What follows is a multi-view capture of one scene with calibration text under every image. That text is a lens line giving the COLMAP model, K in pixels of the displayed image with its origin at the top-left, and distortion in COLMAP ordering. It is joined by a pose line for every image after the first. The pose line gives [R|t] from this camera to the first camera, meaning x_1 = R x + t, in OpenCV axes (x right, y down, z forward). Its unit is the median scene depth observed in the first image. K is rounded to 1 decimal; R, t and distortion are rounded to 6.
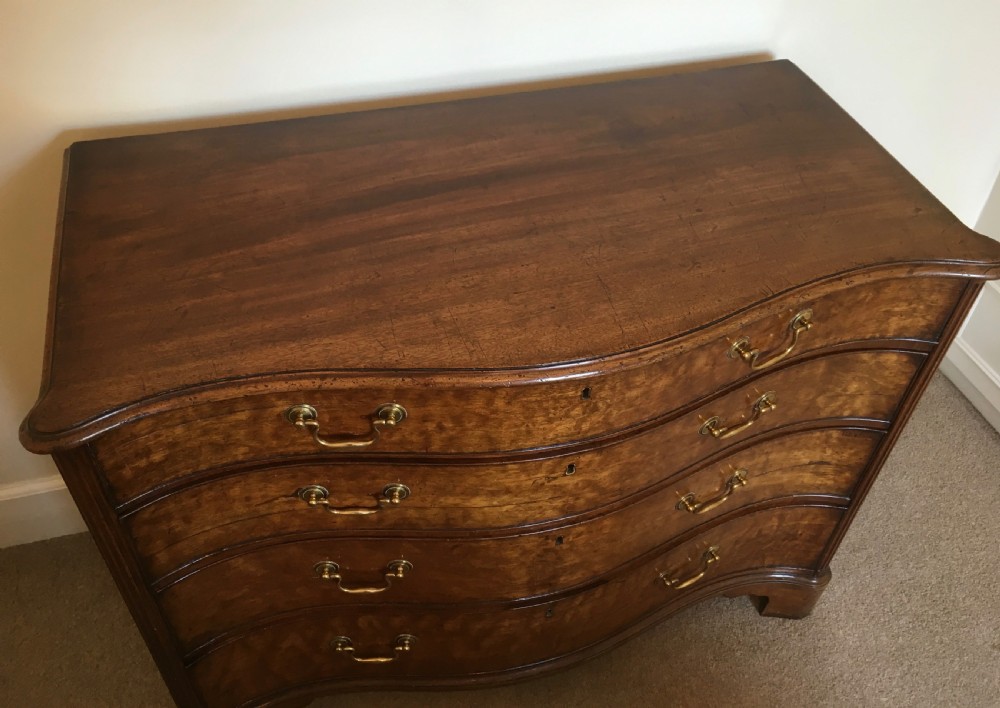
lens RADIAL K [[887.4, 0, 478.7], [0, 887.4, 326.9], [0, 0, 1]] dist [0.067607, -0.075143]
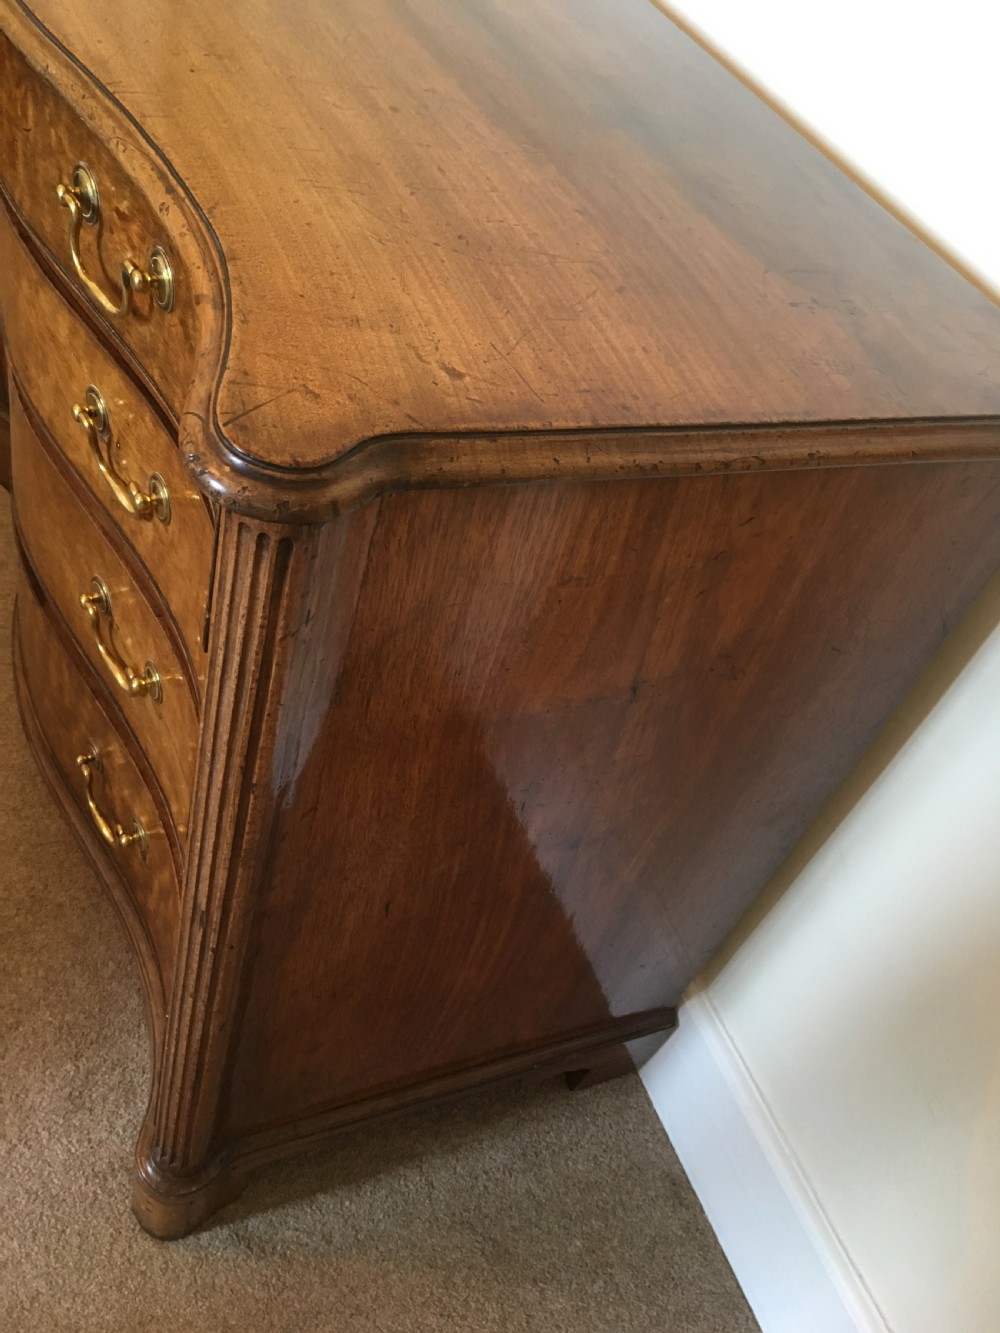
lens RADIAL K [[1138.3, 0, 494.9], [0, 1138.3, 667.1], [0, 0, 1]] dist [0.075125, -0.095790]
pose [[0.124234, 0.712823, -0.690253, 0.896605], [-0.845277, 0.440366, 0.302629, -0.232468], [0.519685, 0.545858, 0.657242, 0.792508]]
